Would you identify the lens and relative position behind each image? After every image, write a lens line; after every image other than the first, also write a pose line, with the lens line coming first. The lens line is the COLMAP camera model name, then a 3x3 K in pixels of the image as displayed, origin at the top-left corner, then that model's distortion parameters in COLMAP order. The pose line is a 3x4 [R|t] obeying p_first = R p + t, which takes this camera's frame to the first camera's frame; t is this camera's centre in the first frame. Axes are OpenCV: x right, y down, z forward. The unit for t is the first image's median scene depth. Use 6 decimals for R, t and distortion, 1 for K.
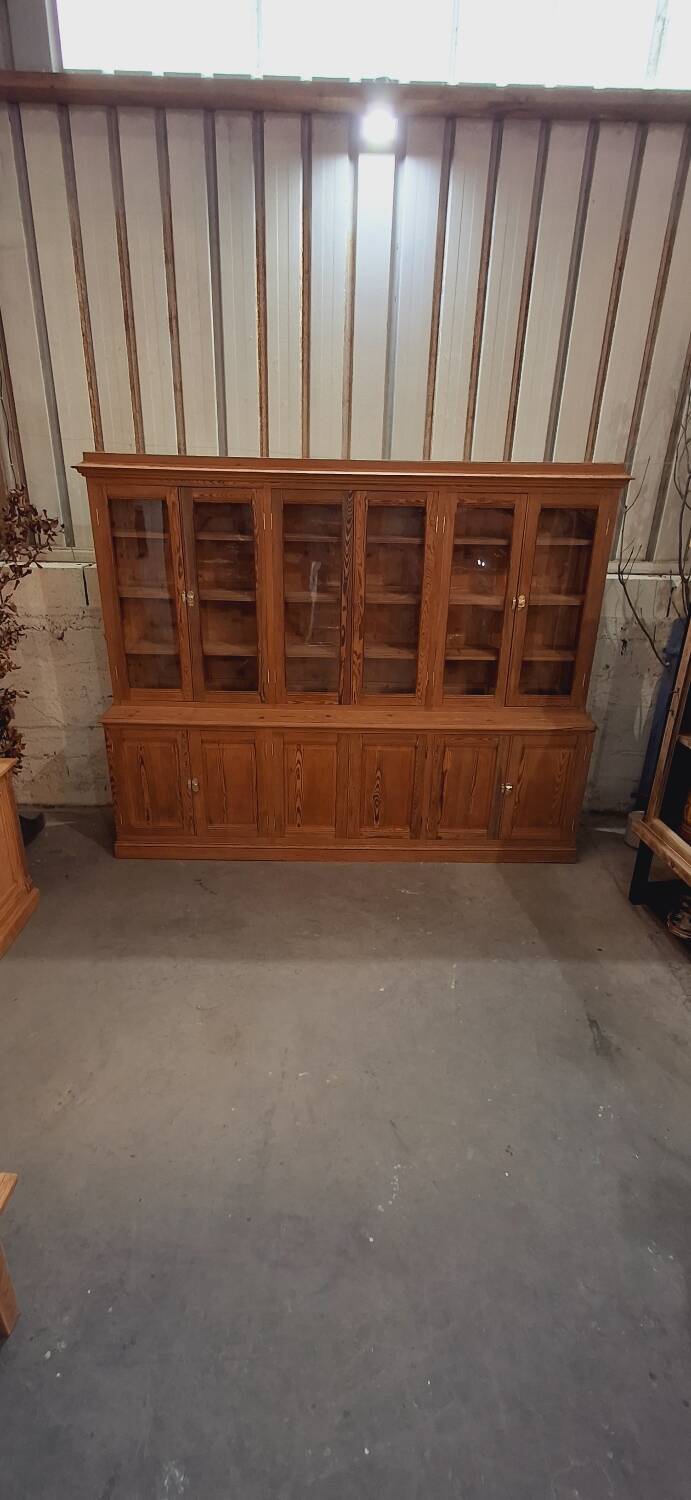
lens RADIAL K [[679.6, 0, 345.0], [0, 679.6, 742.3], [0, 0, 1]] dist [-0.005914, 0.007182]
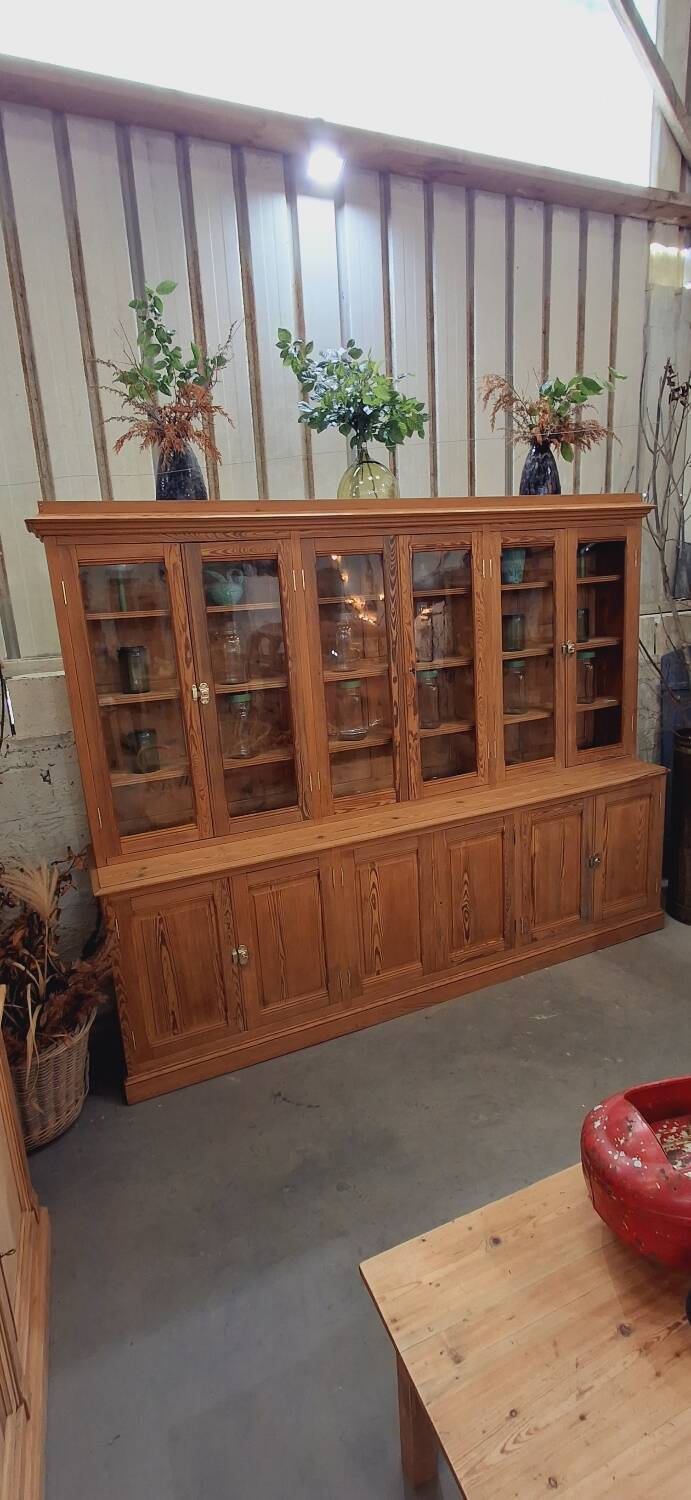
lens RADIAL K [[679.6, 0, 342.8], [0, 679.6, 742.7], [0, 0, 1]] dist [-0.005914, 0.007182]
pose [[0.920310, -0.162994, 0.355616, -0.352733], [0.225243, 0.964038, -0.141053, -0.026196], [-0.319836, 0.209913, 0.923927, 0.293946]]
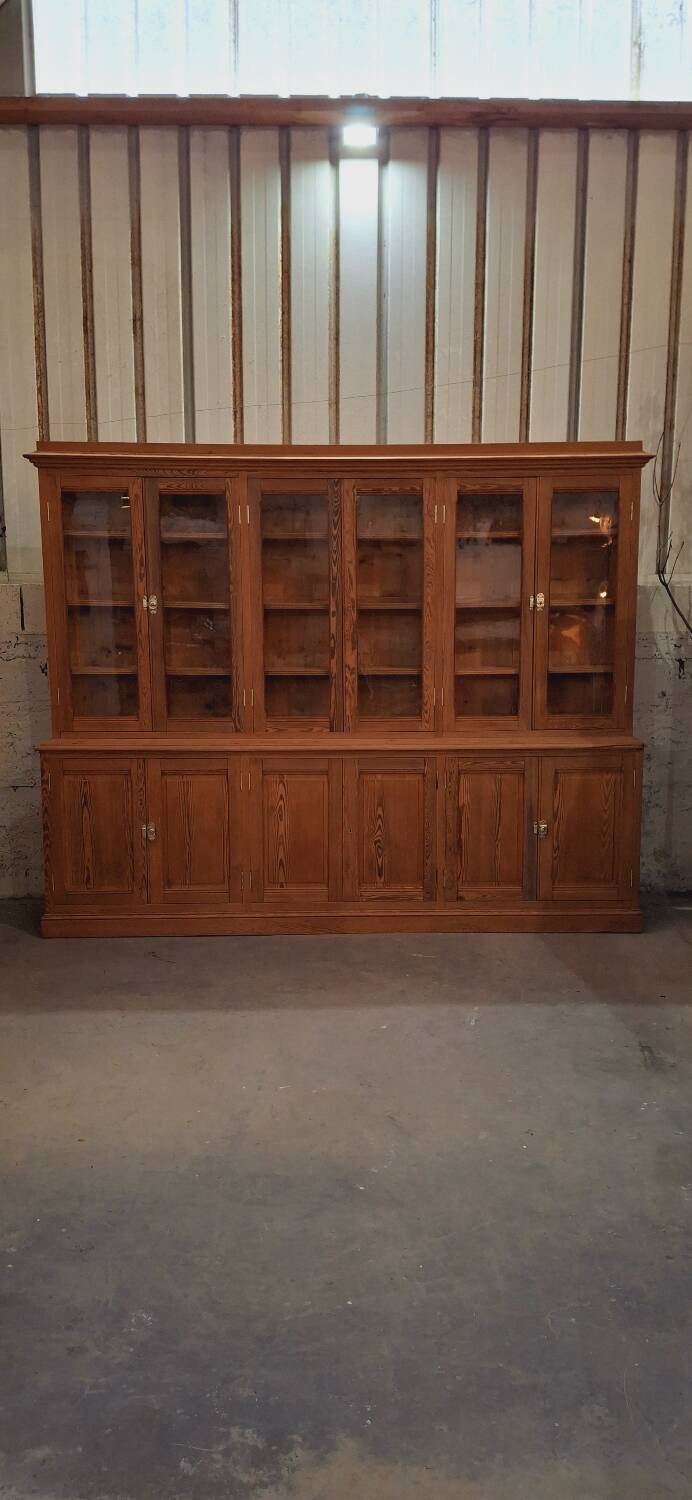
lens RADIAL K [[1083.6, 0, 362.7], [0, 1083.6, 737.5], [0, 0, 1]] dist [0.103867, -0.181062]
pose [[0.999730, -0.022822, 0.004397, 0.026443], [0.023192, 0.967226, -0.252854, 0.298345], [0.001517, 0.252888, 0.967494, -0.277667]]
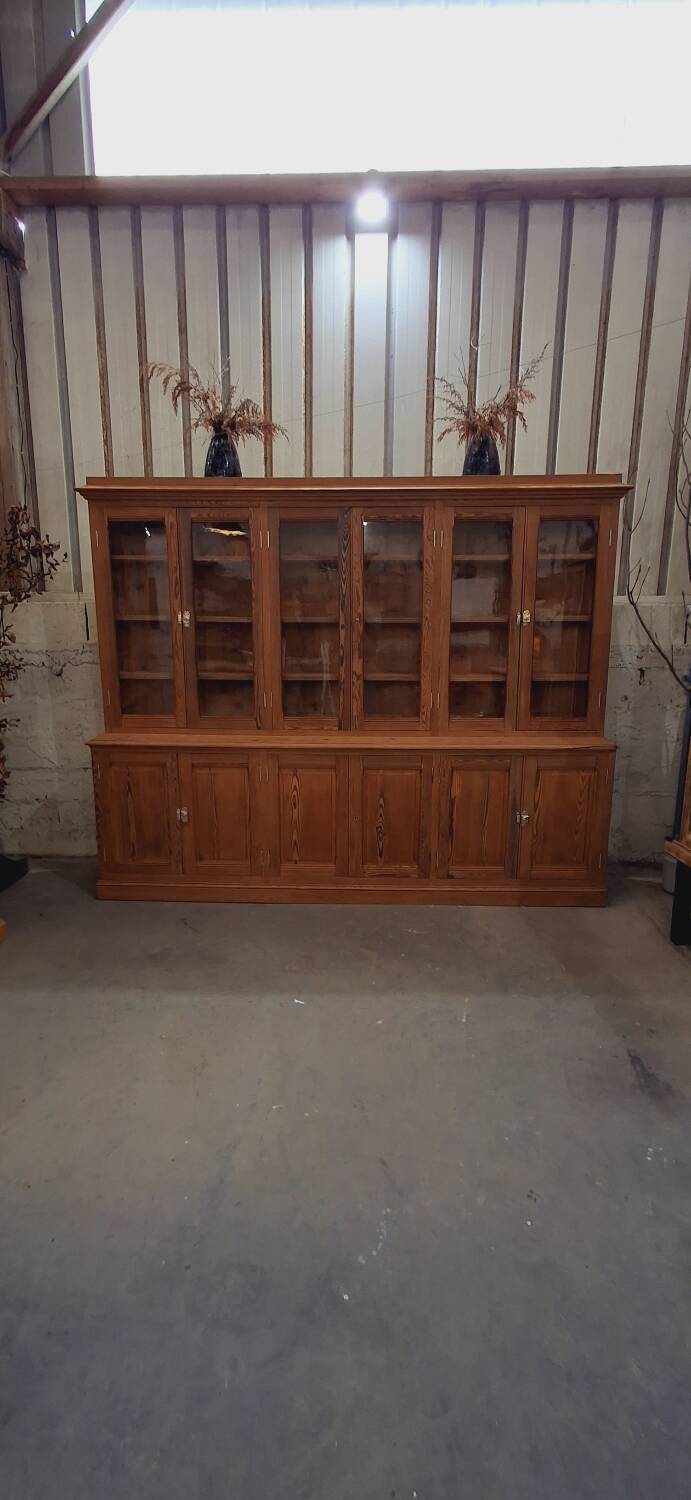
lens RADIAL K [[679.6, 0, 344.0], [0, 679.6, 742.6], [0, 0, 1]] dist [-0.005914, 0.007182]
pose [[0.998930, -0.010143, -0.045115, 0.043107], [0.000961, 0.979989, -0.199049, 0.158289], [0.046231, 0.198793, 0.978950, 0.081303]]
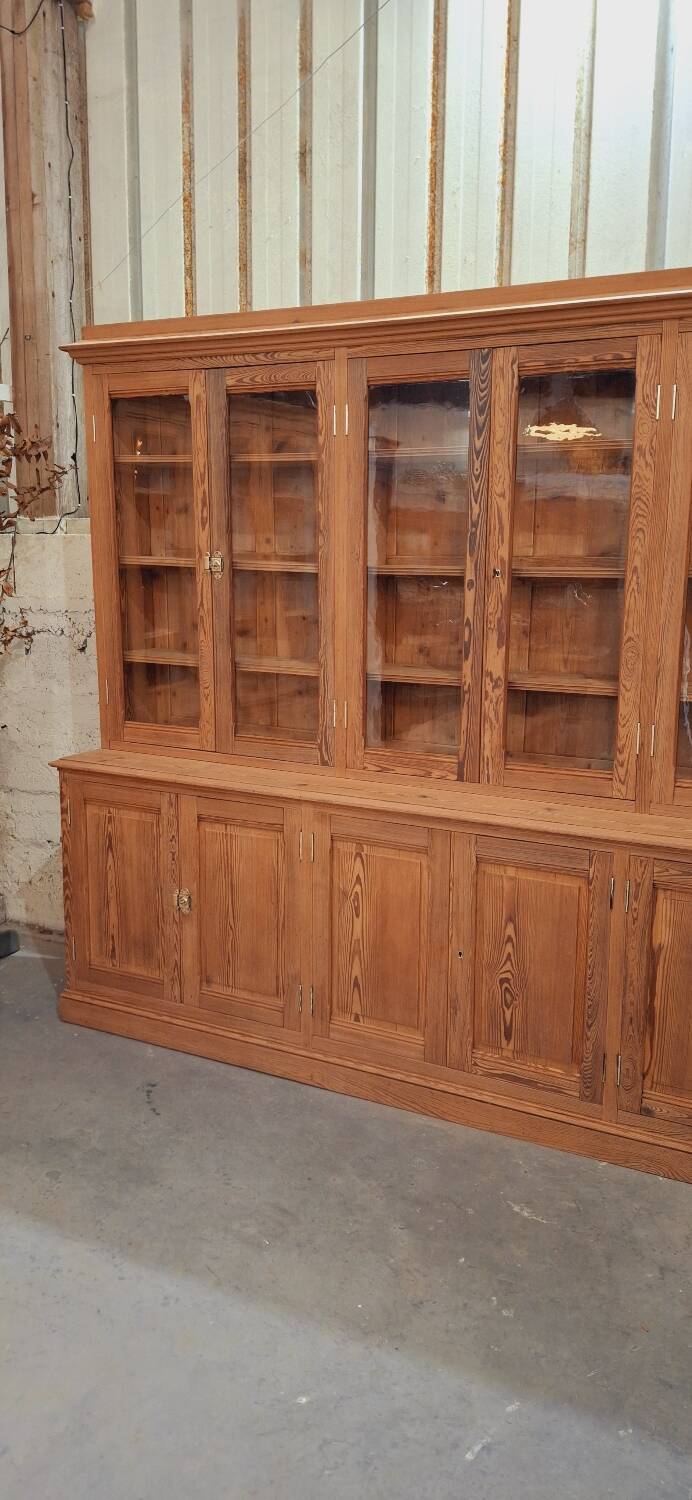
lens RADIAL K [[1083.6, 0, 348.7], [0, 1083.6, 745.0], [0, 0, 1]] dist [0.103867, -0.181062]
pose [[0.887121, 0.070907, -0.456058, 0.294320], [-0.169568, 0.969095, -0.179170, 0.078882], [0.429259, 0.236278, 0.871728, 0.284236]]
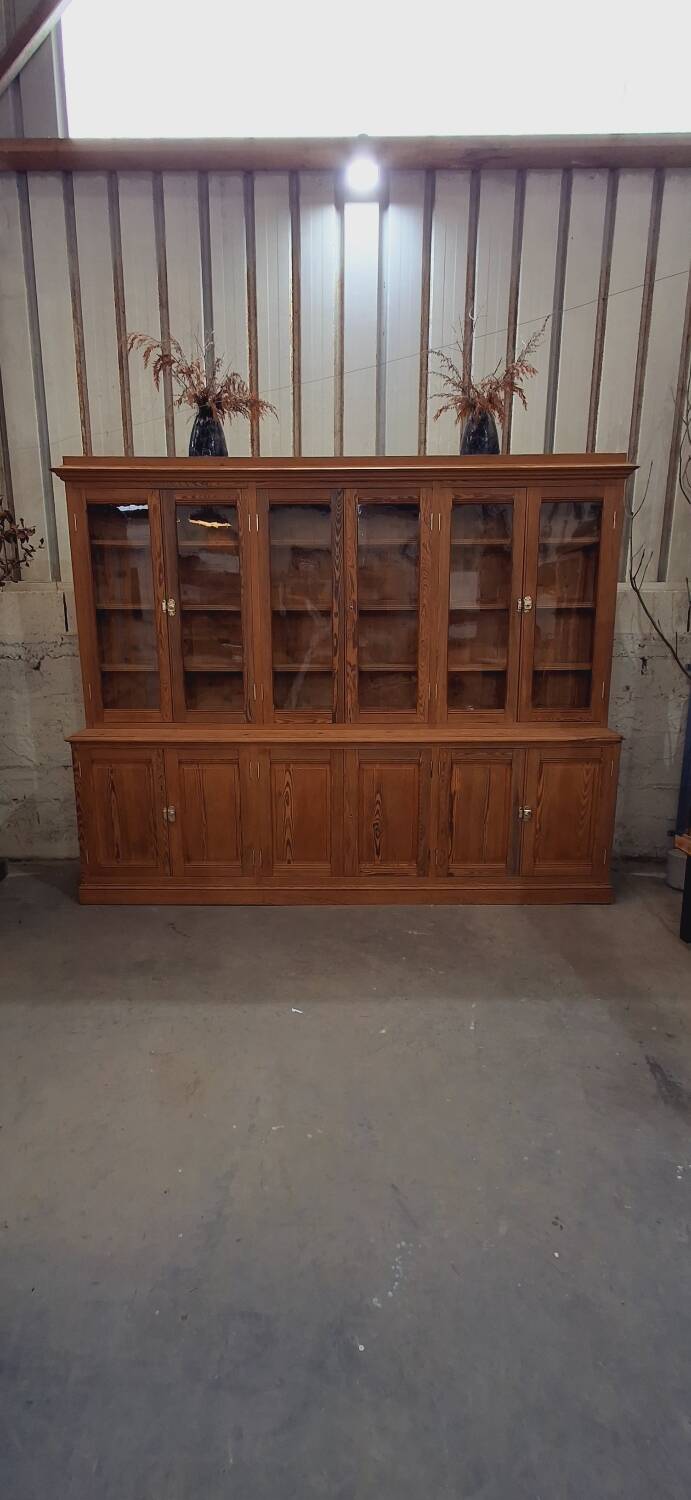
lens RADIAL K [[679.6, 0, 344.1], [0, 679.6, 743.3], [0, 0, 1]] dist [-0.005914, 0.007182]
pose [[0.999589, -0.018769, -0.021679, 0.026685], [0.014256, 0.981253, -0.192196, 0.152787], [0.024880, 0.191808, 0.981117, 0.124221]]
